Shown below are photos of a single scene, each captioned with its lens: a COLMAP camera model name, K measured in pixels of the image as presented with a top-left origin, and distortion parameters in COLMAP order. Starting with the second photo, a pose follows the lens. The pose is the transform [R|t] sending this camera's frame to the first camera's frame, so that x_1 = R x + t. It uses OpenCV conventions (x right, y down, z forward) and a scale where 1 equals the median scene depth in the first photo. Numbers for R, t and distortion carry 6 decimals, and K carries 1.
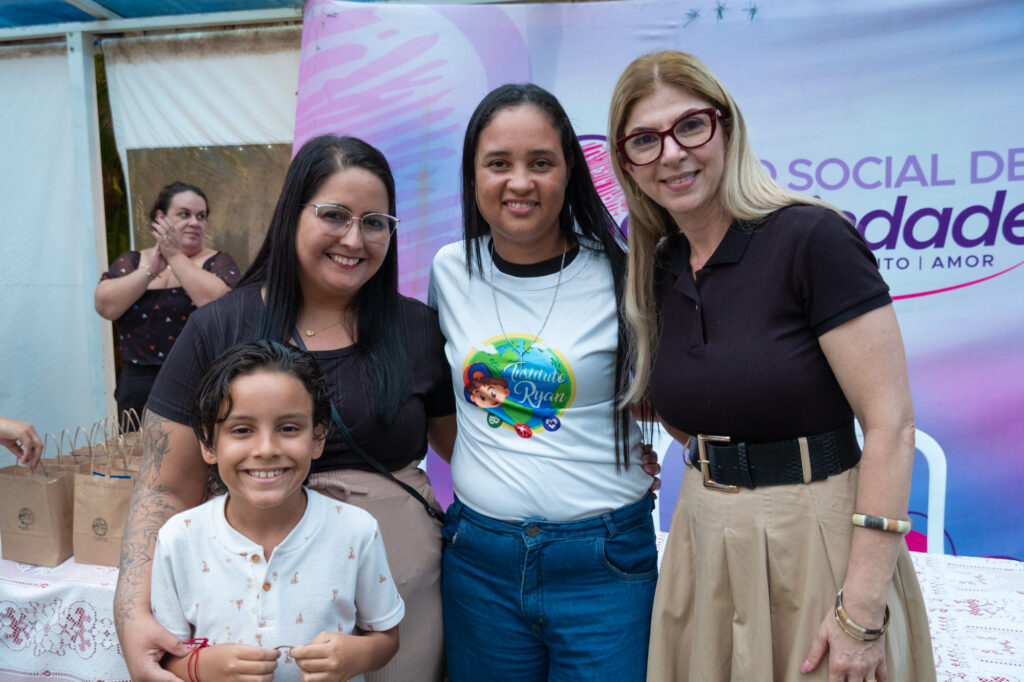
lens RADIAL K [[1043.4, 0, 514.1], [0, 1043.4, 341.7], [0, 0, 1]] dist [0.028065, -0.033323]
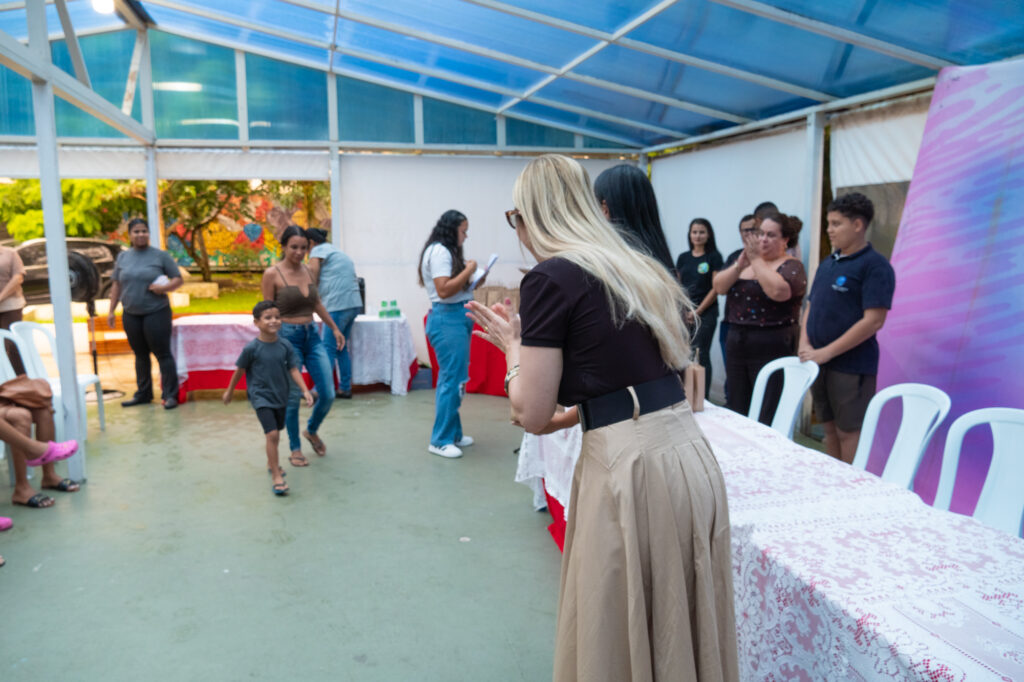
lens RADIAL K [[766.5, 0, 516.7], [0, 766.5, 343.7], [0, 0, 1]] dist [-0.008683, -0.000912]
pose [[0.523203, 0.130972, -0.842084, 0.393008], [-0.104388, 0.990528, 0.089202, -0.016266], [0.845791, 0.041232, 0.531919, 0.055679]]
